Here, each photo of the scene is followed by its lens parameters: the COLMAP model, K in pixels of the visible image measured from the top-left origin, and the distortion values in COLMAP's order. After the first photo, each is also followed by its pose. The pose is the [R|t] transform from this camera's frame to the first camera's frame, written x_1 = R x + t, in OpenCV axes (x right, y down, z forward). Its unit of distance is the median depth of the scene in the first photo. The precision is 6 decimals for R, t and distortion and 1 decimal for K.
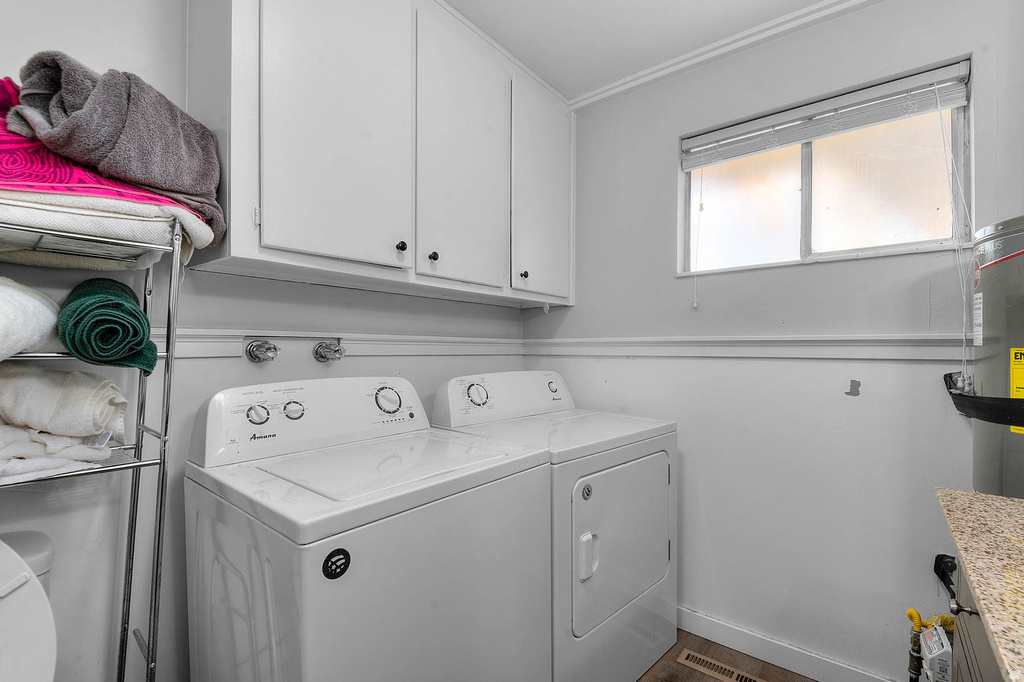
lens RADIAL K [[446.7, 0, 525.4], [0, 446.7, 354.4], [0, 0, 1]] dist [0.000968, -0.010612]
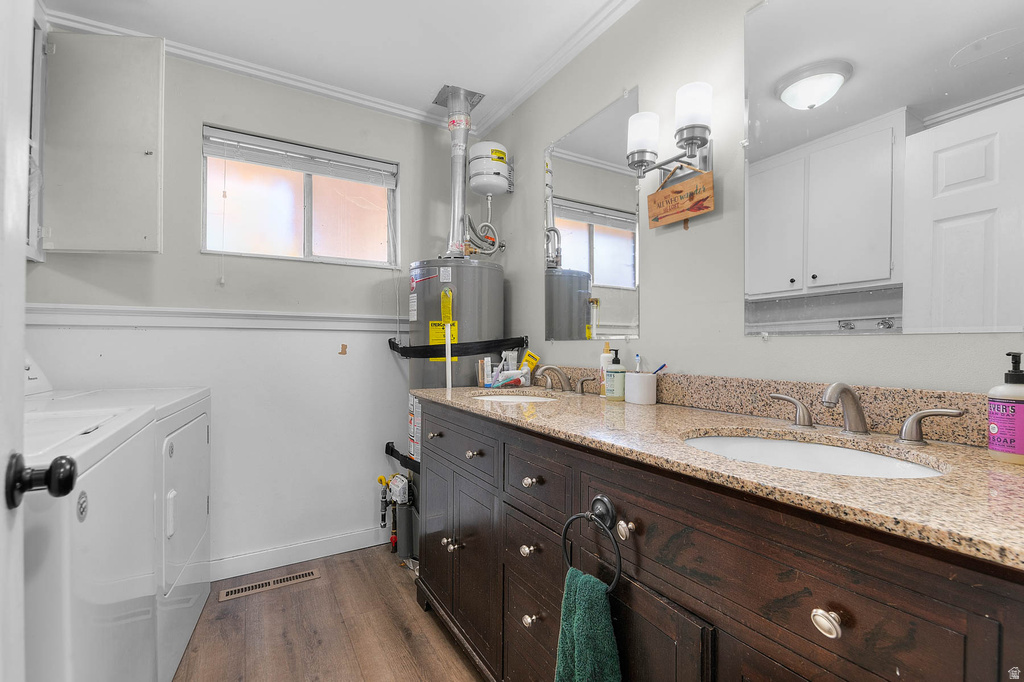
lens RADIAL K [[446.7, 0, 525.4], [0, 446.7, 354.4], [0, 0, 1]] dist [0.000968, -0.010612]
pose [[0.331559, -0.022710, 0.943161, -0.478411], [0.009969, 0.999739, 0.020568, 0.064007], [-0.943382, 0.002583, 0.331699, -0.094259]]
